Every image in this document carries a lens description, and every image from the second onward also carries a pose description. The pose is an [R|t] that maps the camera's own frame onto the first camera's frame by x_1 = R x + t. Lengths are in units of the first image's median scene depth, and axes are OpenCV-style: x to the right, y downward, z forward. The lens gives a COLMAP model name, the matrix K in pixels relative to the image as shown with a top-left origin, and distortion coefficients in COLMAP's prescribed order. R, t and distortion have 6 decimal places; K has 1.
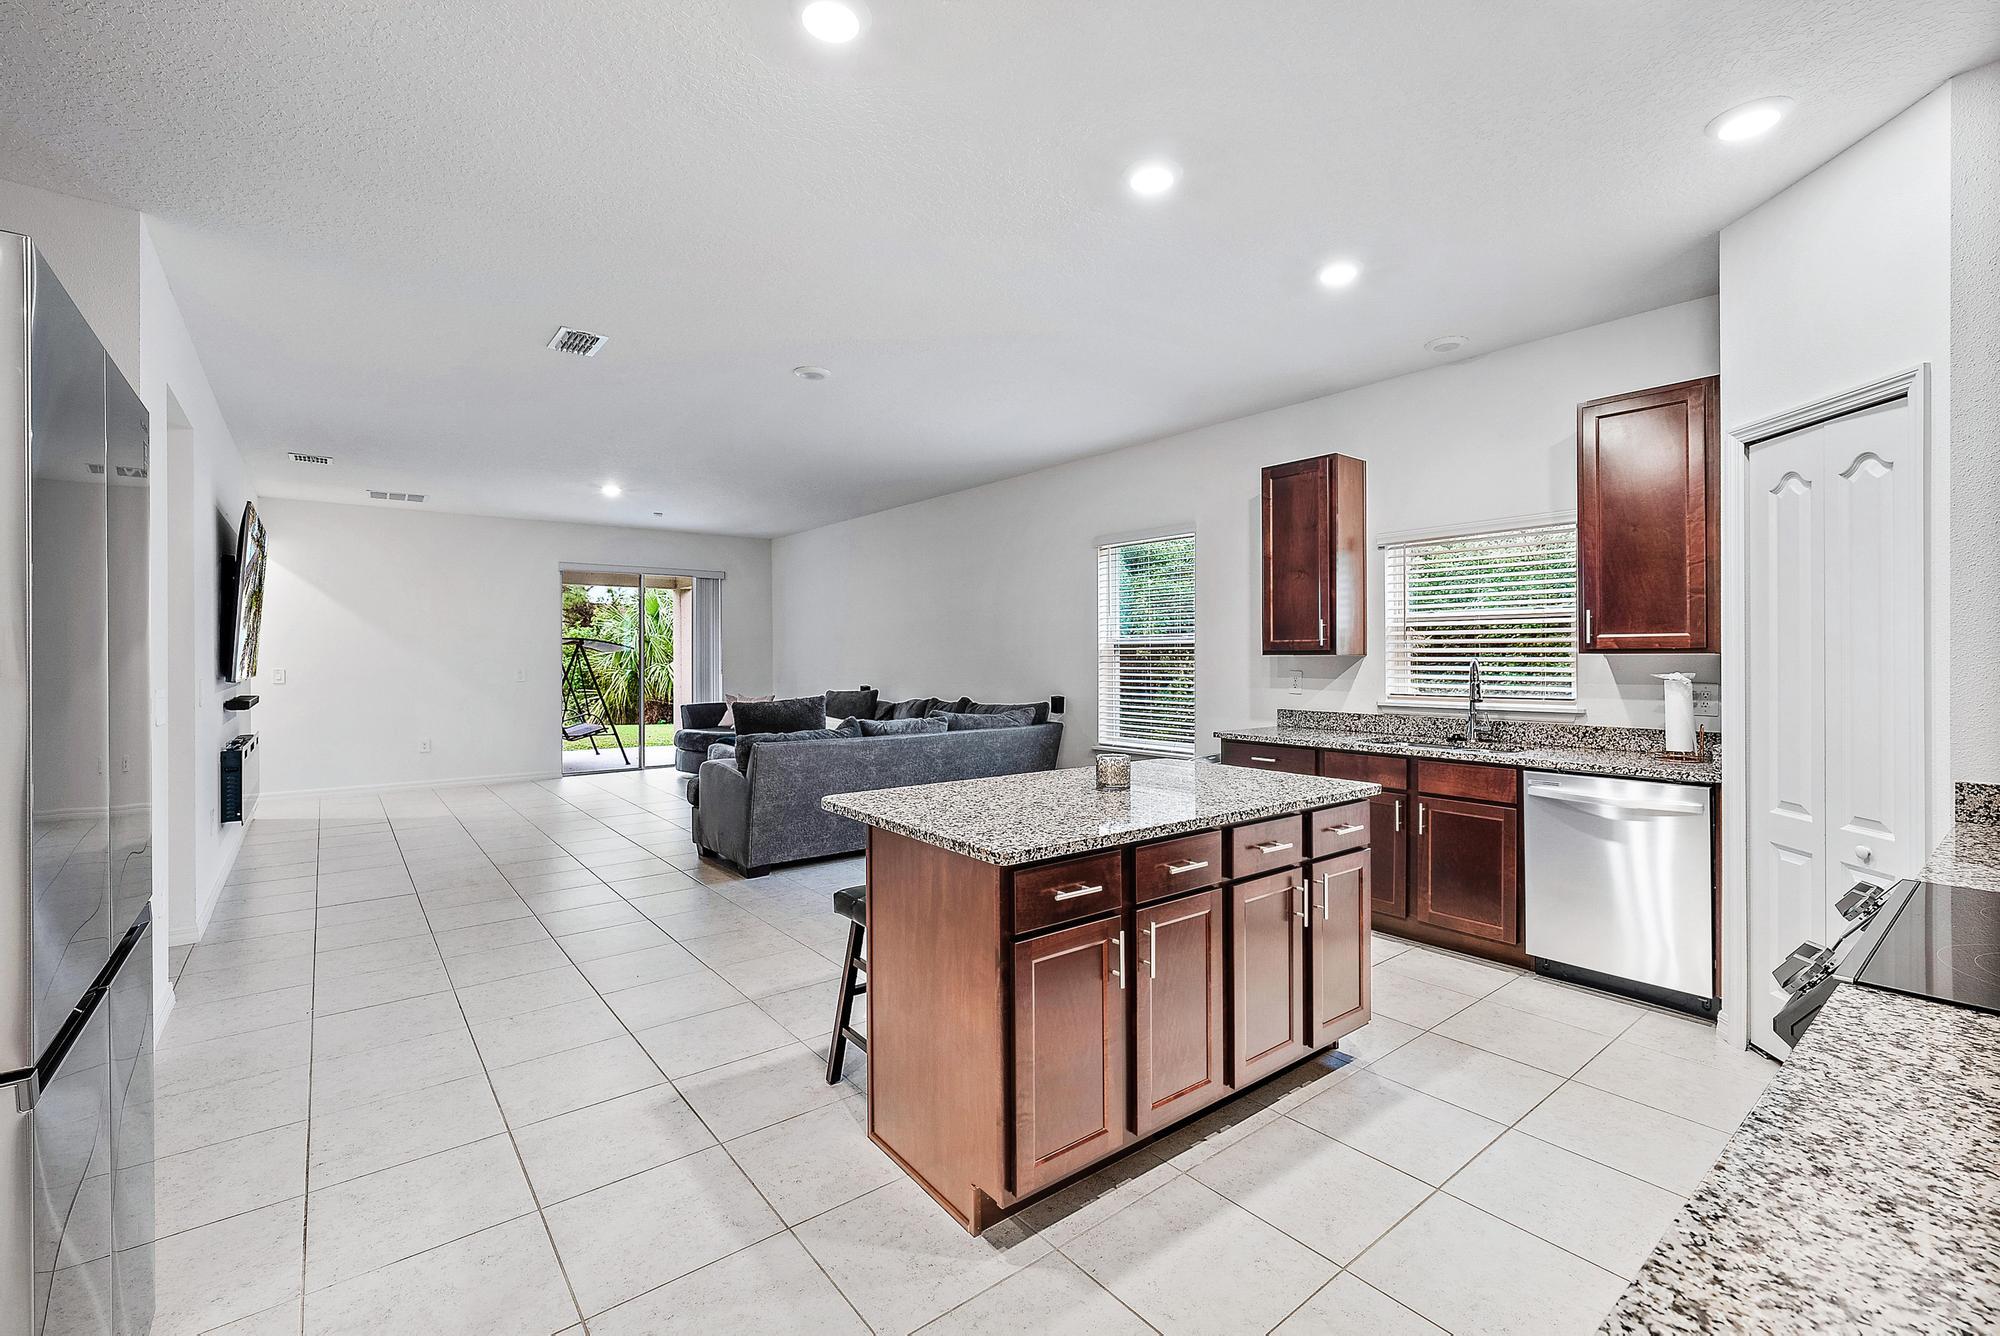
lens RADIAL K [[867.4, 0, 998.4], [0, 867.4, 659.9], [0, 0, 1]] dist [-0.000919, -0.000121]
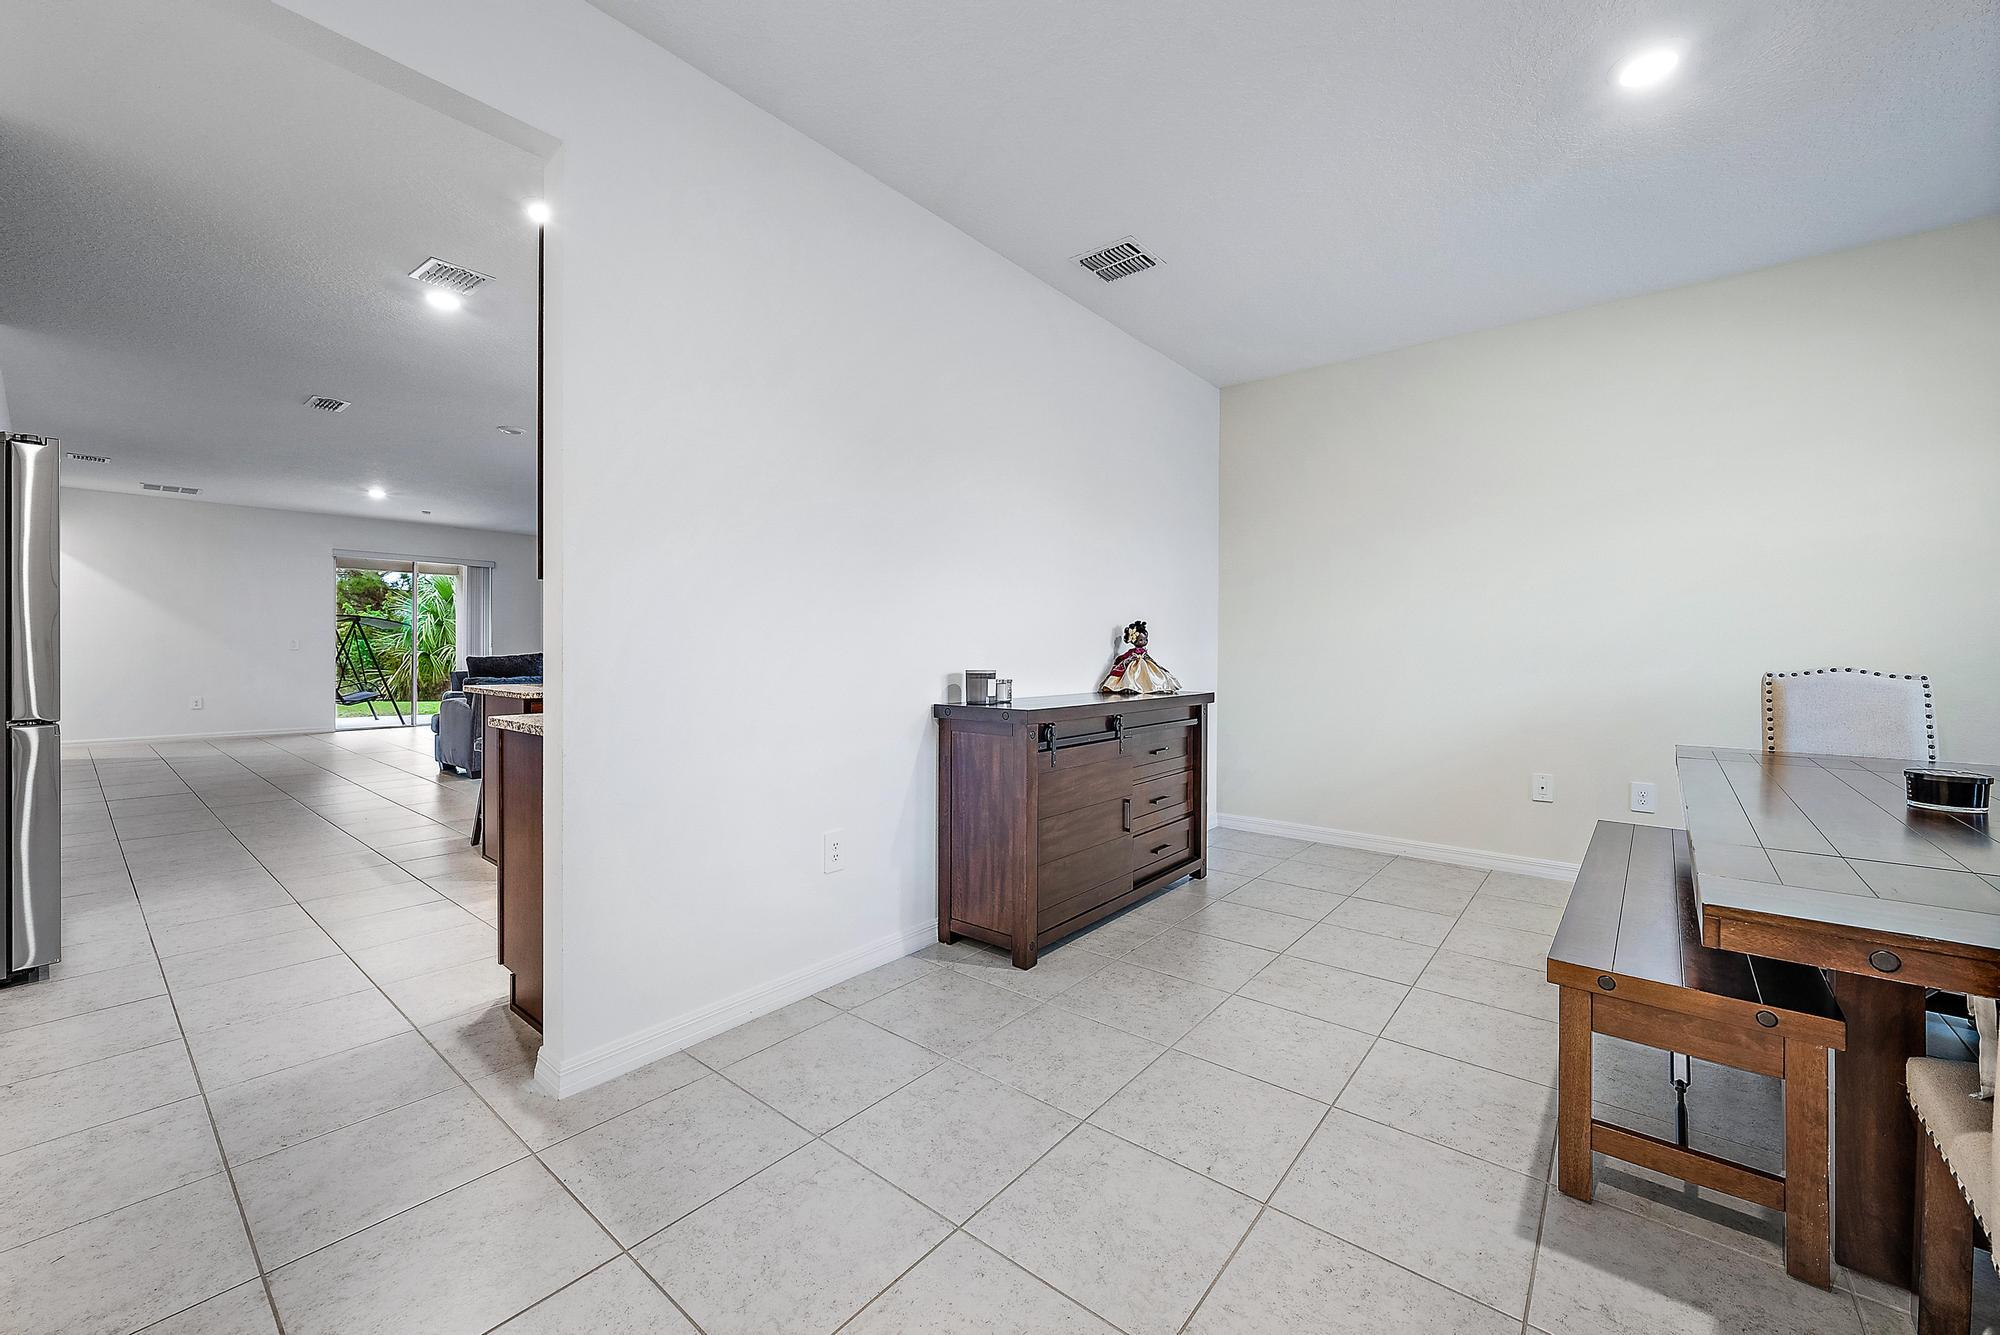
lens RADIAL K [[790.2, 0, 1000.8], [0, 790.2, 652.5], [0, 0, 1]] dist [0.000626, 0.000148]
pose [[0.977129, 0.007522, 0.212514, 0.167733], [-0.007520, 0.999971, -0.000815, 0.024162], [-0.212514, -0.000802, 0.977158, -0.267402]]
